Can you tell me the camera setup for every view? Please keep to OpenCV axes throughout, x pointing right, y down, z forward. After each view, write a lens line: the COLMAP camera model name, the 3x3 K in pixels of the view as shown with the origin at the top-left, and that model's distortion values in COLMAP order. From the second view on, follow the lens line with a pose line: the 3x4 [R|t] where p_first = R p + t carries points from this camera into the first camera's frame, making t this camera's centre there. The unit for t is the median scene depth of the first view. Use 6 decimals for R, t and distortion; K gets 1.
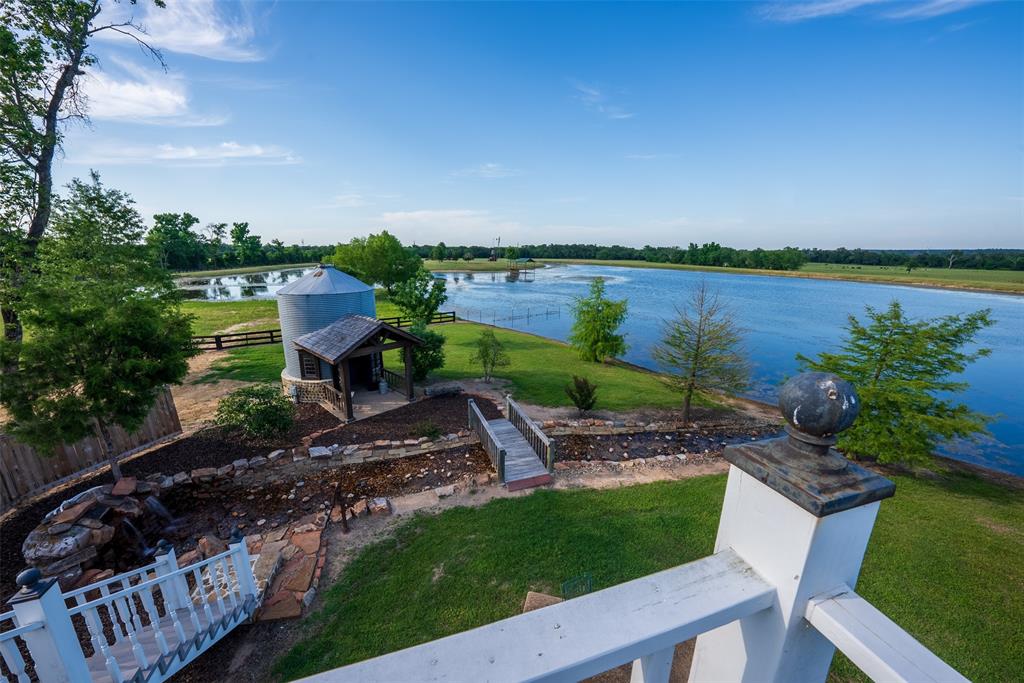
lens RADIAL K [[364.3, 0, 509.5], [0, 364.3, 329.4], [0, 0, 1]] dist [0.000164, 0.000097]
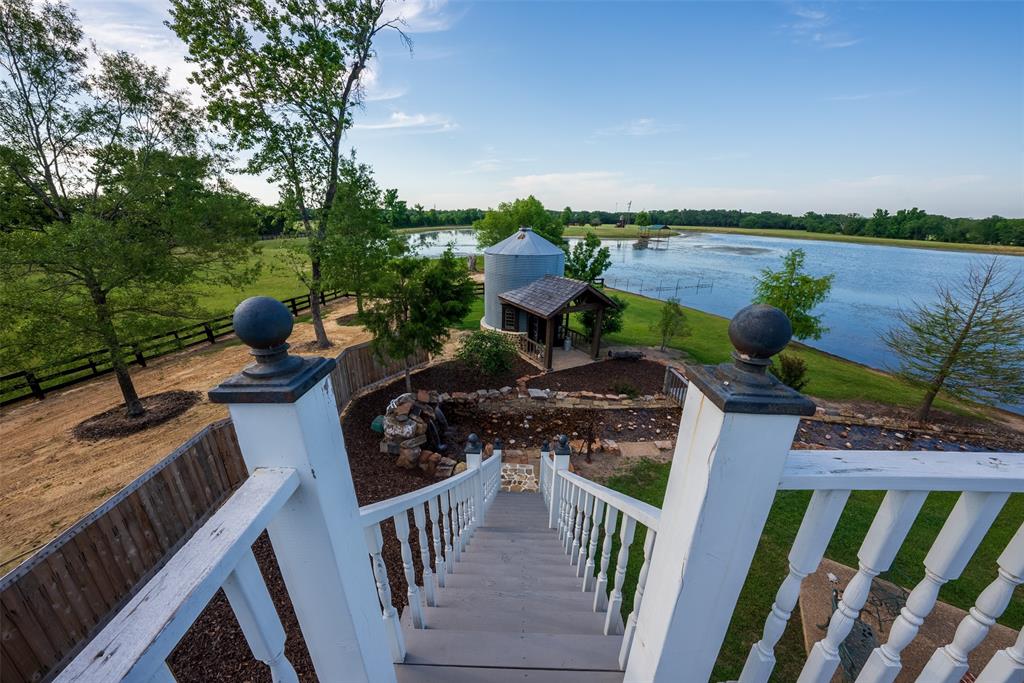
lens RADIAL K [[357.5, 0, 512.0], [0, 357.5, 341.5], [0, 0, 1]] dist [0.000076, 0.000332]
pose [[0.954882, 0.106862, -0.277092, -0.166640], [-0.071556, 0.988318, 0.134563, 0.013614], [0.288235, -0.108664, 0.951374, -0.051707]]
